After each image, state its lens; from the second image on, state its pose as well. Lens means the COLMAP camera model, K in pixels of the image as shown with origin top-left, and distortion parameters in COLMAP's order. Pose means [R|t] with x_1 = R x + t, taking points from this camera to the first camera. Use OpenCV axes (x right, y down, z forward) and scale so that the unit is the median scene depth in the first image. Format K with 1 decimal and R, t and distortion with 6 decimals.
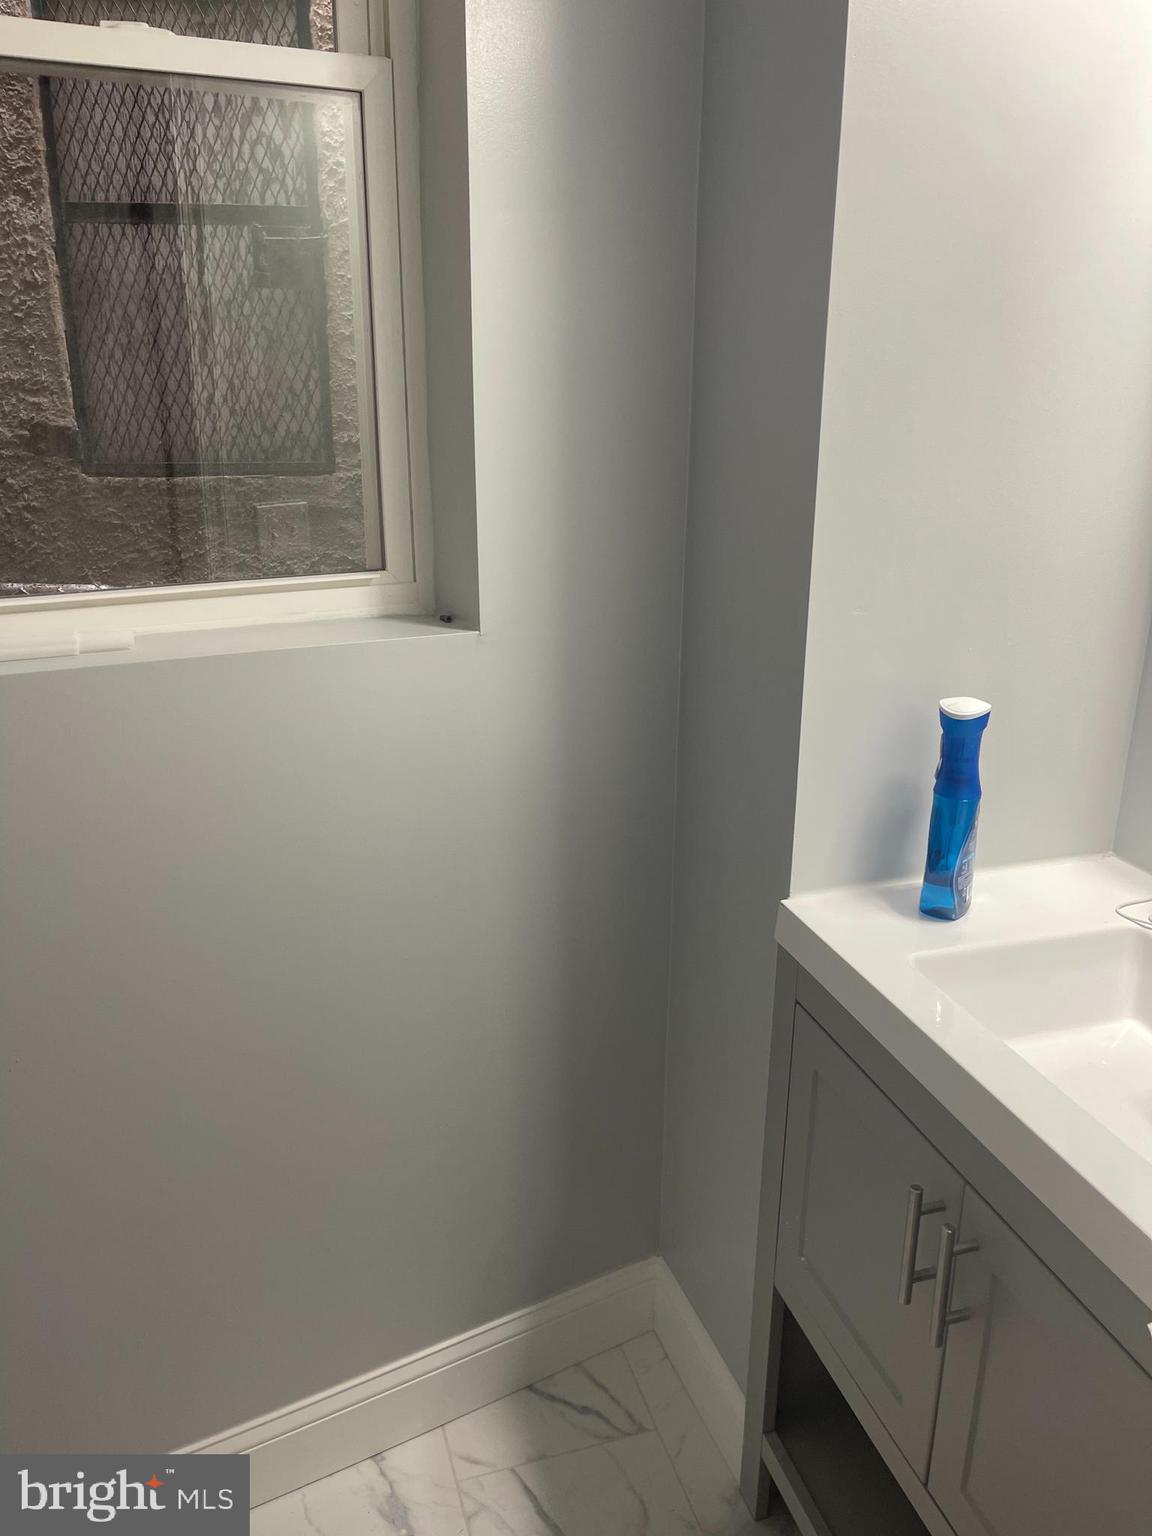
lens RADIAL K [[1171.4, 0, 561.2], [0, 1171.4, 765.4], [0, 0, 1]] dist [0.079846, -0.107822]
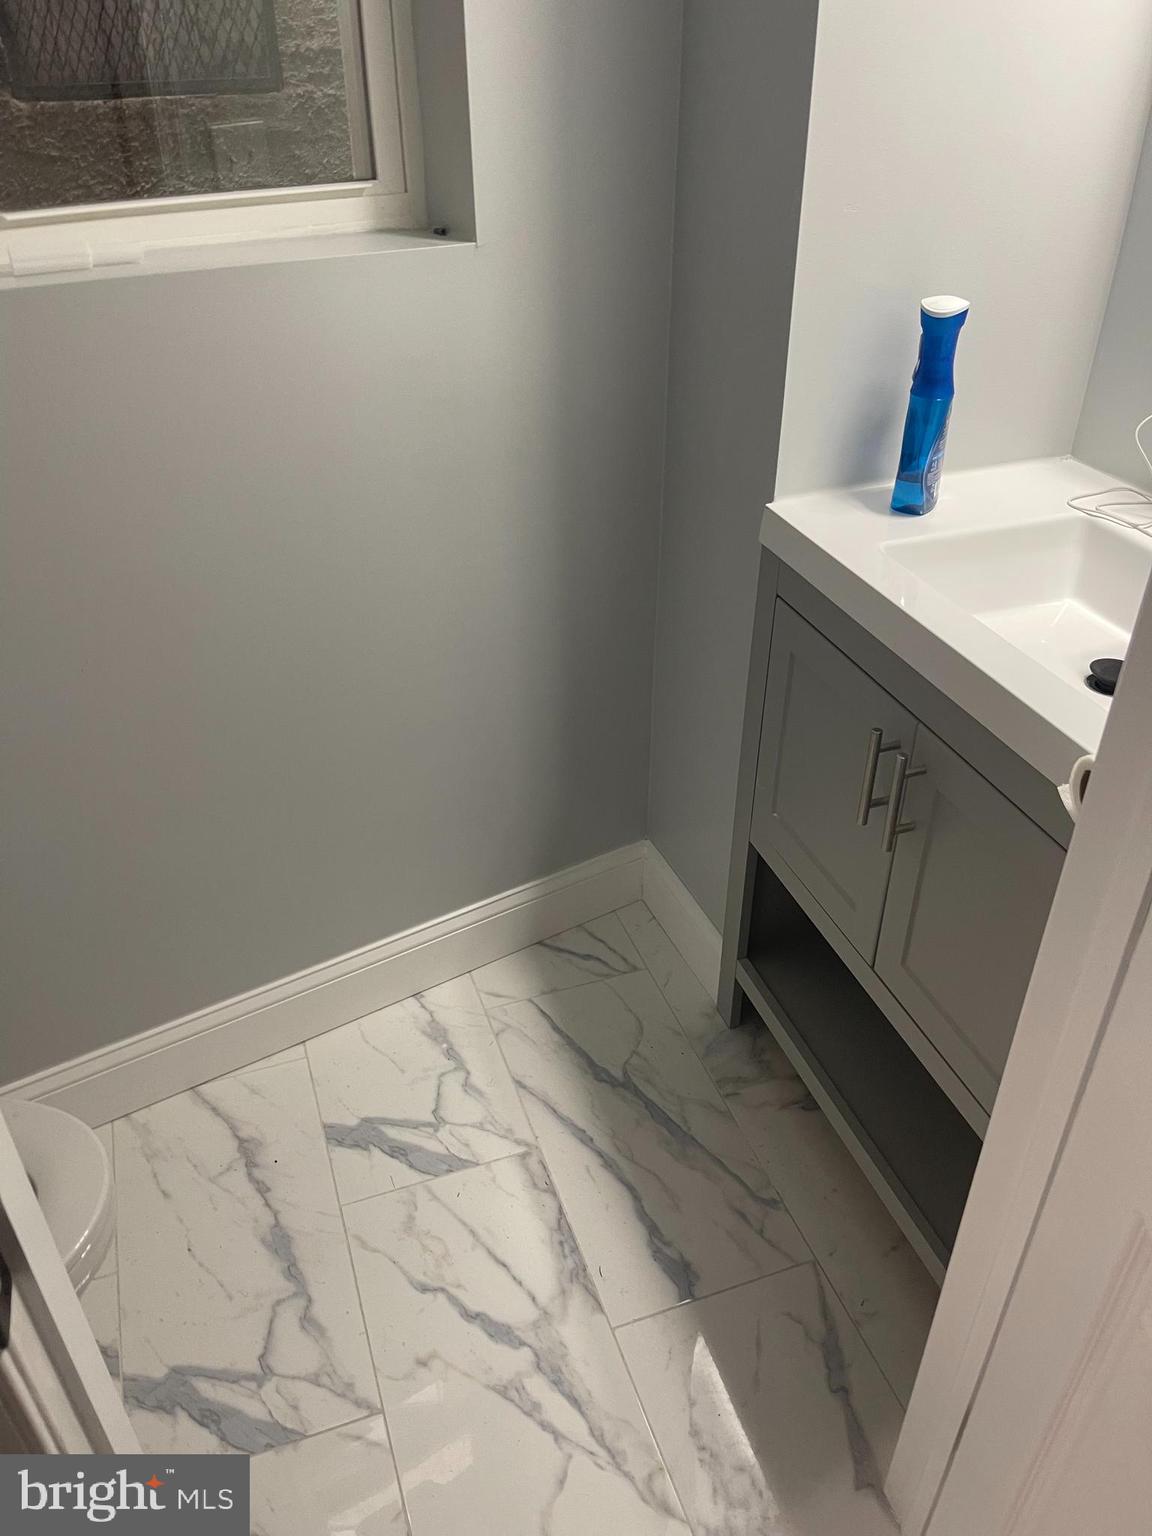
lens RADIAL K [[1171.4, 0, 561.2], [0, 1171.4, 765.4], [0, 0, 1]] dist [0.079846, -0.107822]
pose [[0.999051, -0.033317, 0.028061, -0.039385], [0.024783, 0.964525, 0.262824, 0.053502], [-0.035822, -0.261879, 0.964436, -0.106105]]
